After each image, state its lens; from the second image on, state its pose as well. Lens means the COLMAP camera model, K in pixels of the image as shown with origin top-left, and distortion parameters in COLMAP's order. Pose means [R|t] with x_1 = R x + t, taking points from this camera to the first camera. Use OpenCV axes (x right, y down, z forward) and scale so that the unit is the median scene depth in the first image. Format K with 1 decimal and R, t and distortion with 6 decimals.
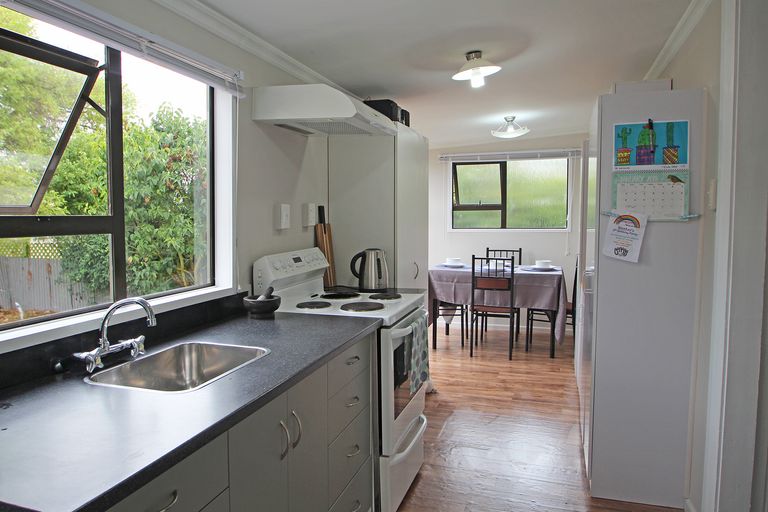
lens RADIAL K [[504.2, 0, 384.0], [0, 504.2, 256.0], [0, 0, 1]] dist [0.002863, -0.000052]
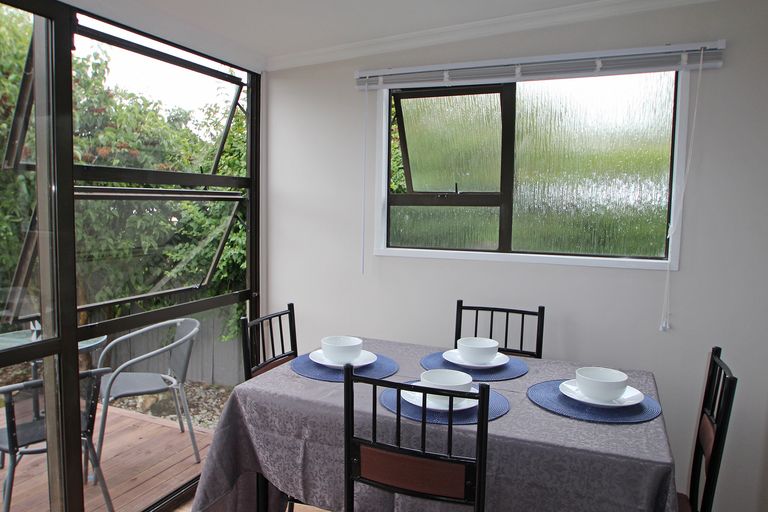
lens RADIAL K [[537.0, 0, 384.0], [0, 537.0, 256.0], [0, 0, 1]] dist [-0.035277, -0.002434]
pose [[0.996347, 0.031235, -0.079483, 0.177383], [-0.030010, 0.999412, 0.016555, -0.056311], [0.079953, -0.014109, 0.996699, 0.569933]]
